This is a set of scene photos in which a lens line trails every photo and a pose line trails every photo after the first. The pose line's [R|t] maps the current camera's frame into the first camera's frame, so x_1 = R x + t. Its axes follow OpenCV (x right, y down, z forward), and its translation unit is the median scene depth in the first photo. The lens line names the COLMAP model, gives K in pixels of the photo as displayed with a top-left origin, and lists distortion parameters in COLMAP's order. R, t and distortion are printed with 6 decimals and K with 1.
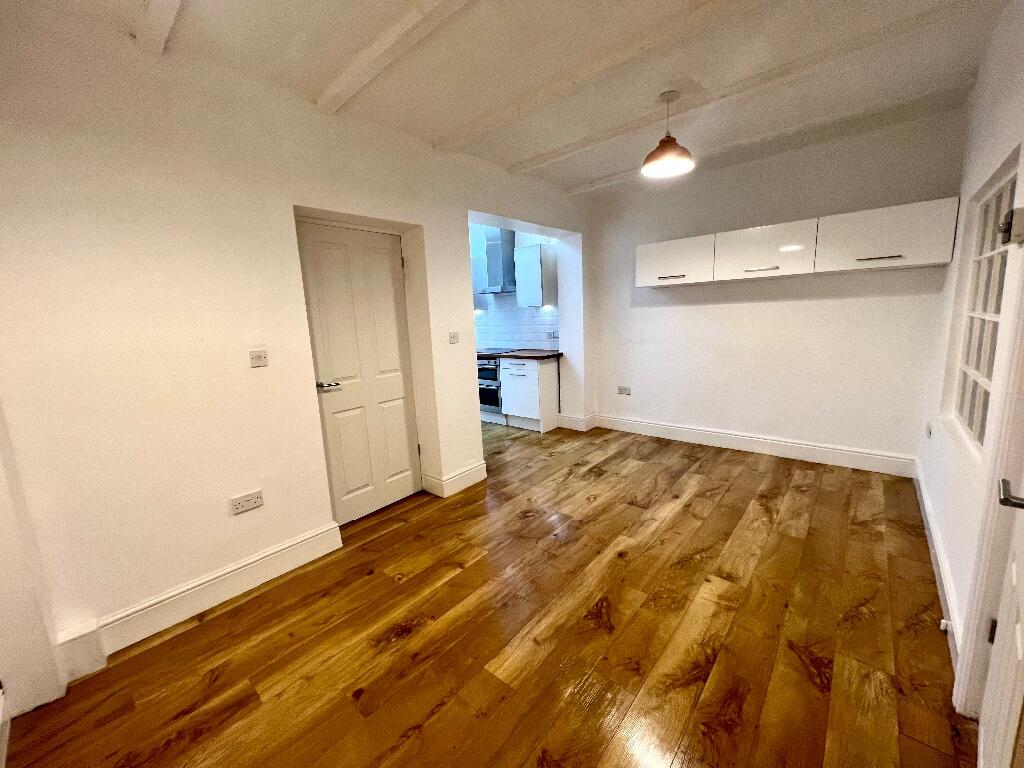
lens RADIAL K [[410.7, 0, 510.5], [0, 410.7, 383.1], [0, 0, 1]] dist [0.000392, 0.000181]
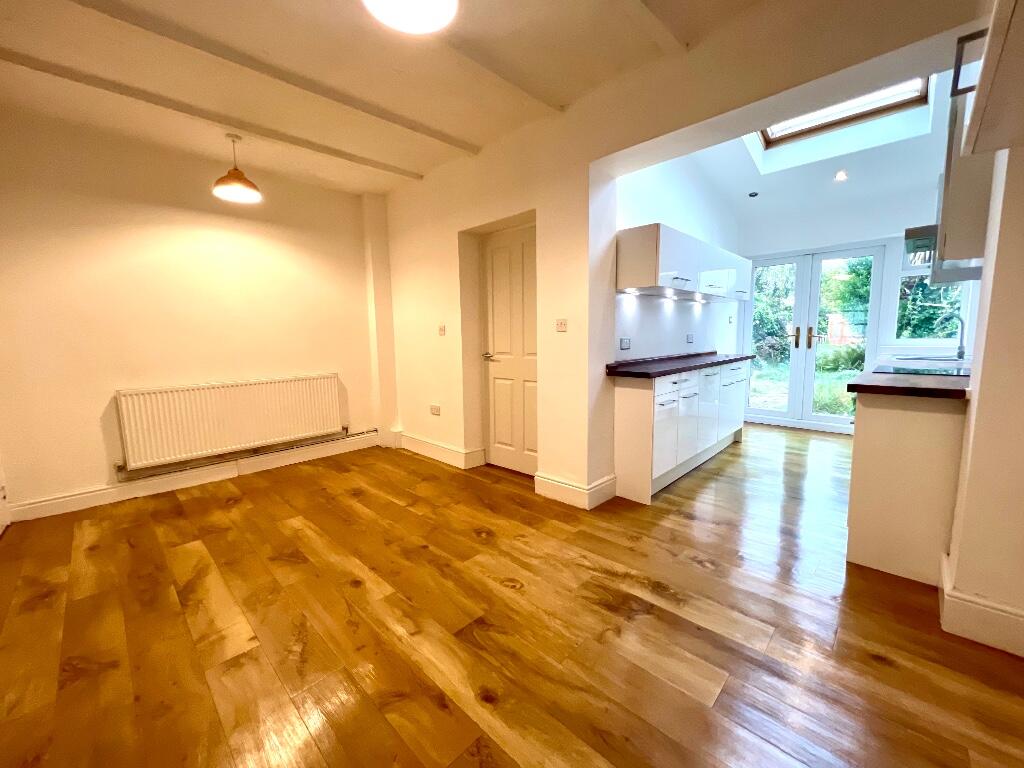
lens RADIAL K [[410.7, 0, 510.5], [0, 410.7, 383.1], [0, 0, 1]] dist [0.000392, 0.000181]
pose [[-0.062127, 0.161112, -0.984979, 0.860309], [-0.146207, 0.974770, 0.168664, -0.140222], [0.987301, 0.154490, -0.037004, 1.089853]]
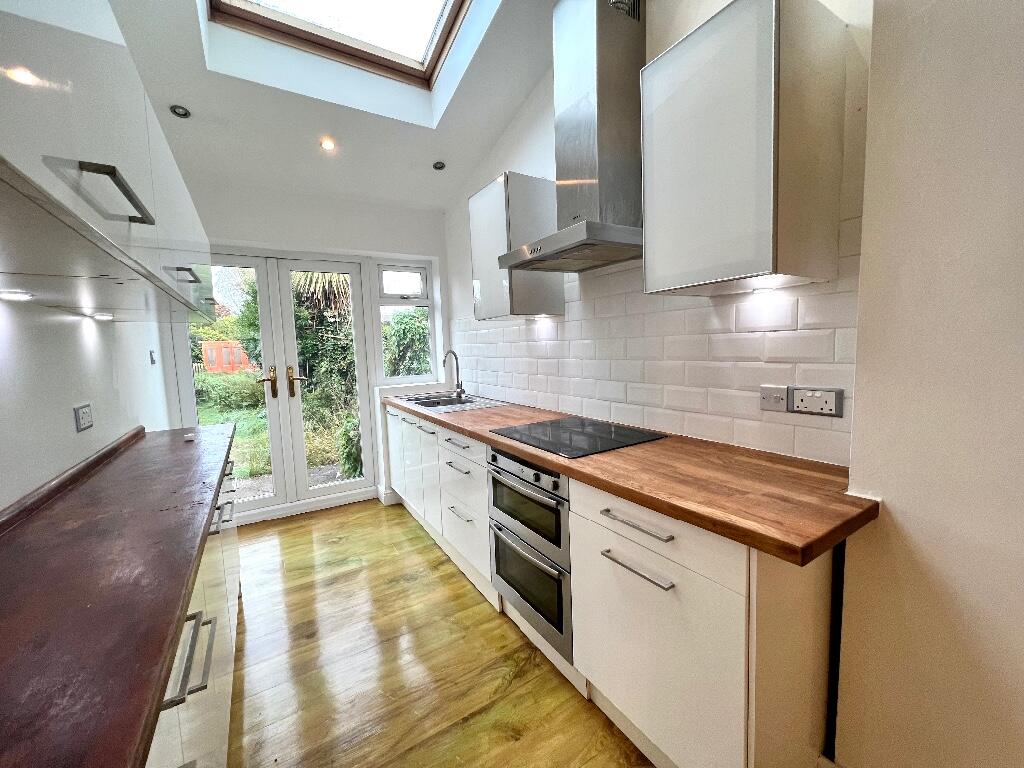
lens RADIAL K [[412.0, 0, 511.2], [0, 412.0, 377.5], [0, 0, 1]] dist [0.003257, 0.000147]
pose [[0.953892, 0.041931, -0.297207, 0.027381], [-0.063074, 0.996087, -0.061905, -0.193255], [0.293448, 0.077797, 0.952804, 1.301496]]
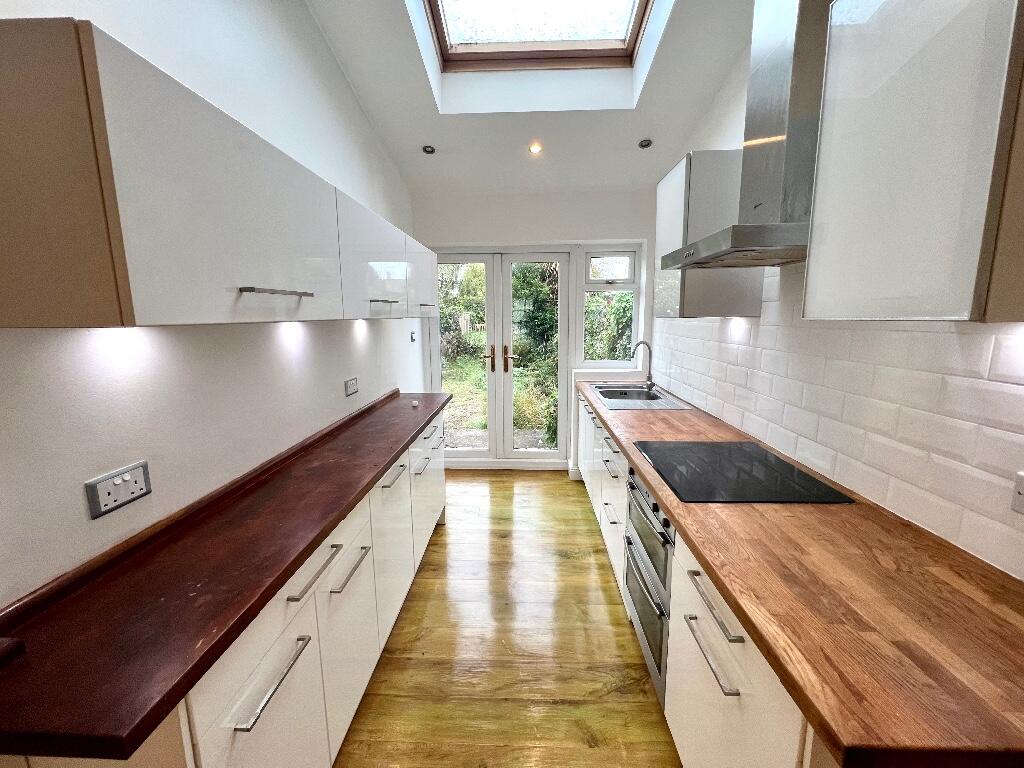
lens RADIAL K [[412.0, 0, 511.2], [0, 412.0, 377.5], [0, 0, 1]] dist [0.003257, 0.000147]
pose [[0.622003, 0.163041, -0.765852, 0.157925], [-0.150694, 0.984723, 0.087247, -0.273758], [0.768377, 0.061141, 0.637070, 1.371062]]
